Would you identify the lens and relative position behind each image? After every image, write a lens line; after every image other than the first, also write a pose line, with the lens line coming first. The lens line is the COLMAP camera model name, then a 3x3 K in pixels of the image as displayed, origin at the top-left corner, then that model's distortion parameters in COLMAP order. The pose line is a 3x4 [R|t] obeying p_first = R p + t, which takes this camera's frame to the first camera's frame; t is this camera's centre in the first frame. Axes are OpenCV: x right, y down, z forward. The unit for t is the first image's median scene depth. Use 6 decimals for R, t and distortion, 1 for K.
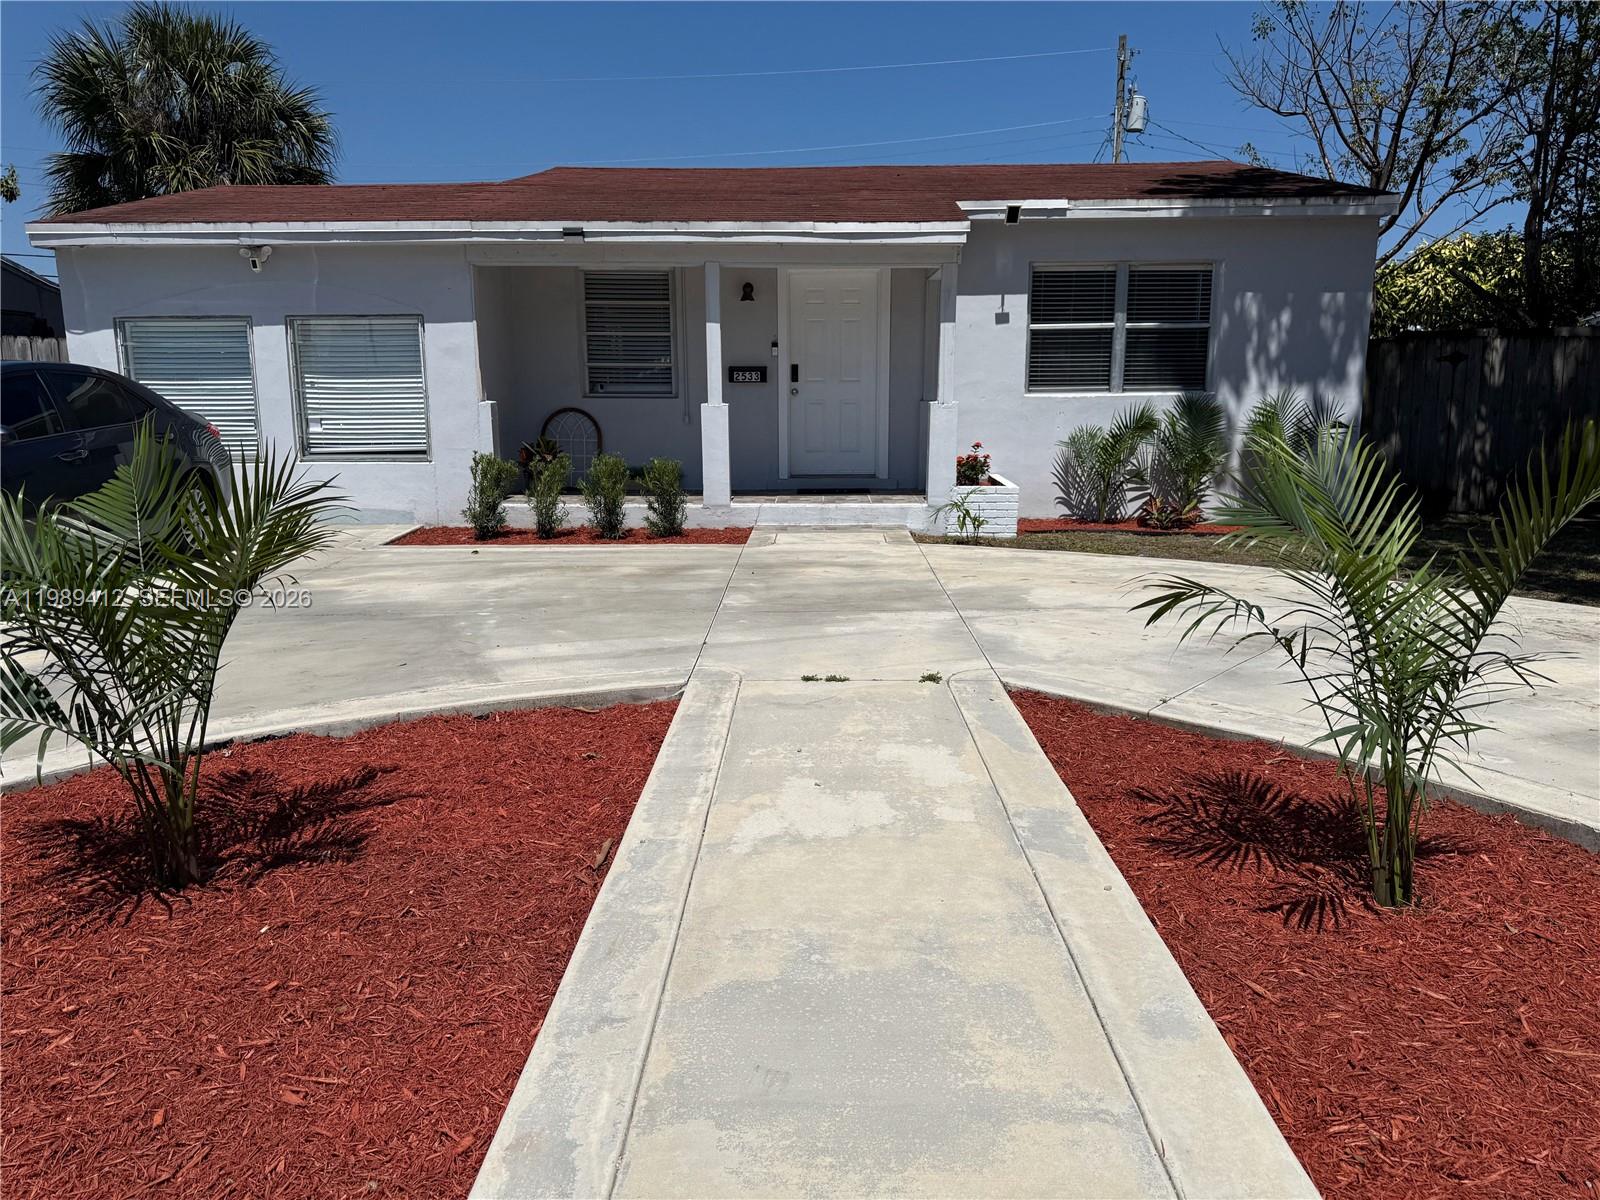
lens RADIAL K [[1140.1, 0, 785.4], [0, 1140.1, 574.4], [0, 0, 1]] dist [0.066817, -0.088045]
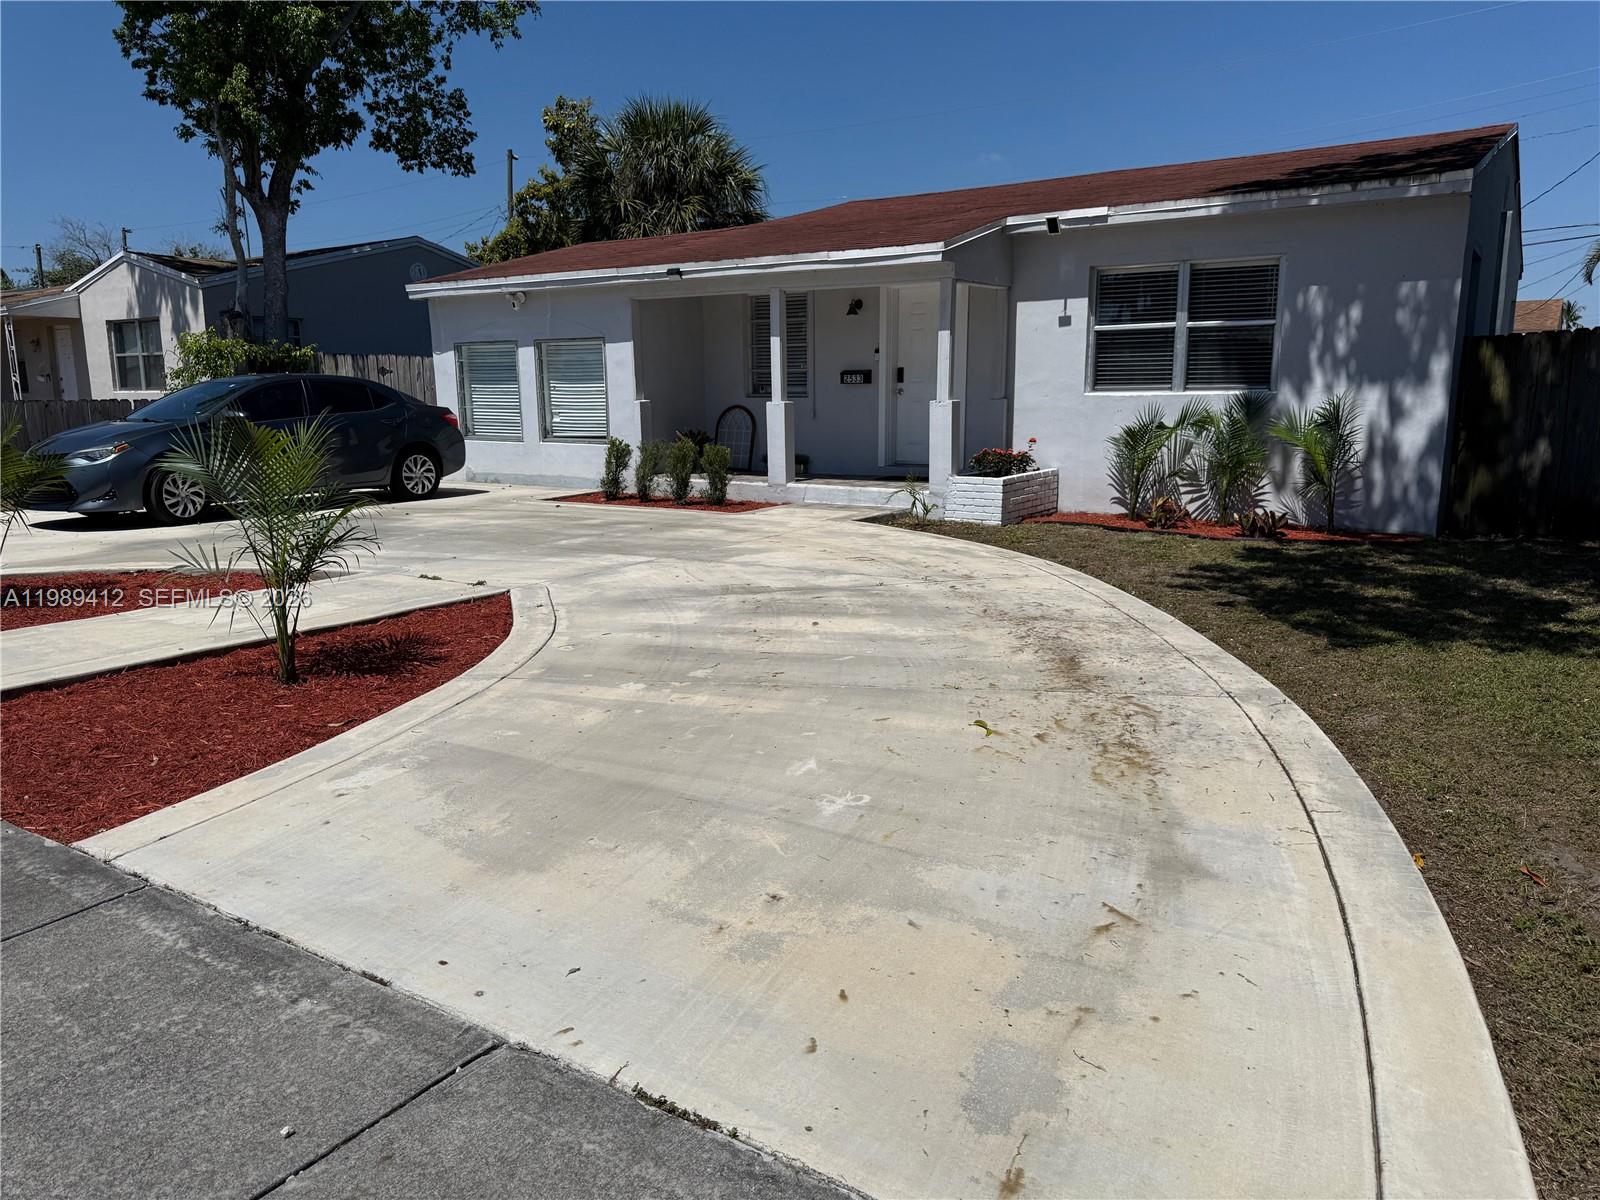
lens RADIAL K [[1140.1, 0, 751.9], [0, 1140.1, 562.2], [0, 0, 1]] dist [0.066817, -0.088045]
pose [[0.825227, 0.084197, -0.558490, 0.581585], [-0.087228, 0.995961, 0.021260, -0.000903], [0.558025, 0.031172, 0.829238, -0.028073]]
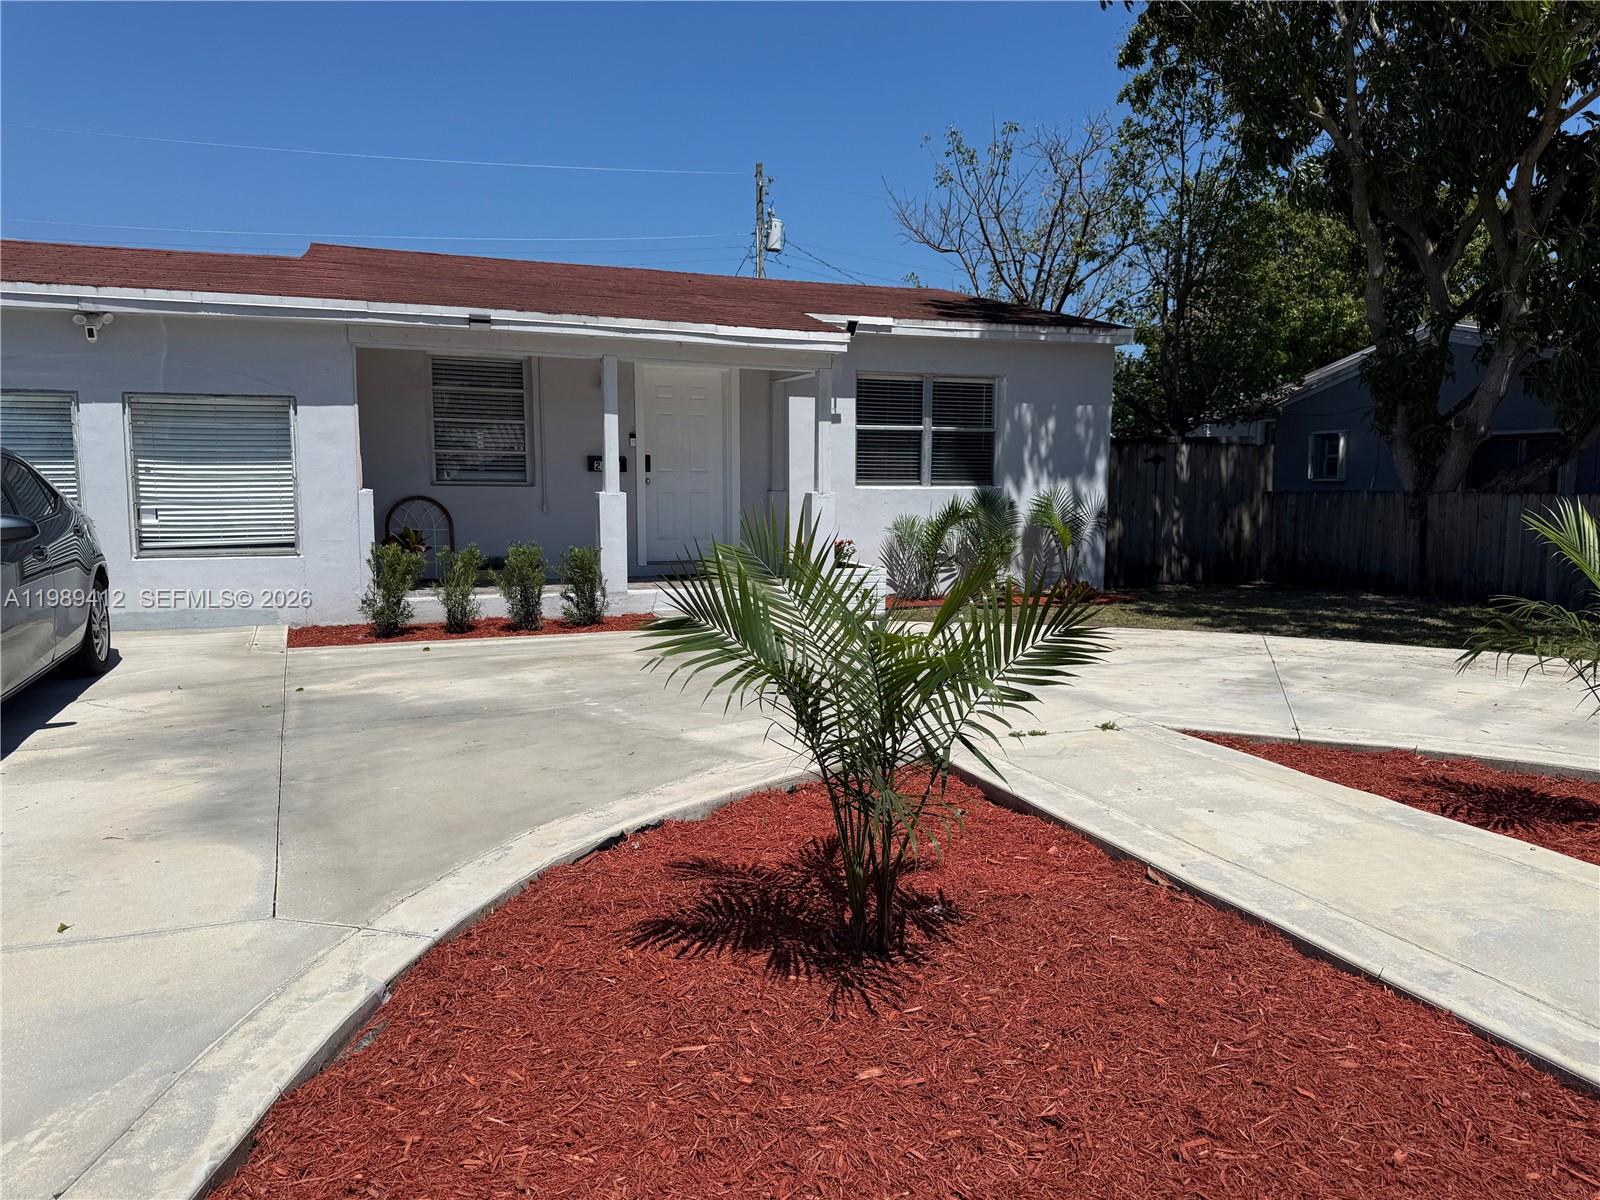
lens RADIAL K [[1140.1, 0, 779.4], [0, 1140.1, 584.7], [0, 0, 1]] dist [0.066817, -0.088045]
pose [[0.927979, -0.026160, 0.371714, -0.283235], [0.051502, 0.996963, -0.058410, -0.001360], [-0.369057, 0.073347, 0.926508, 0.012140]]
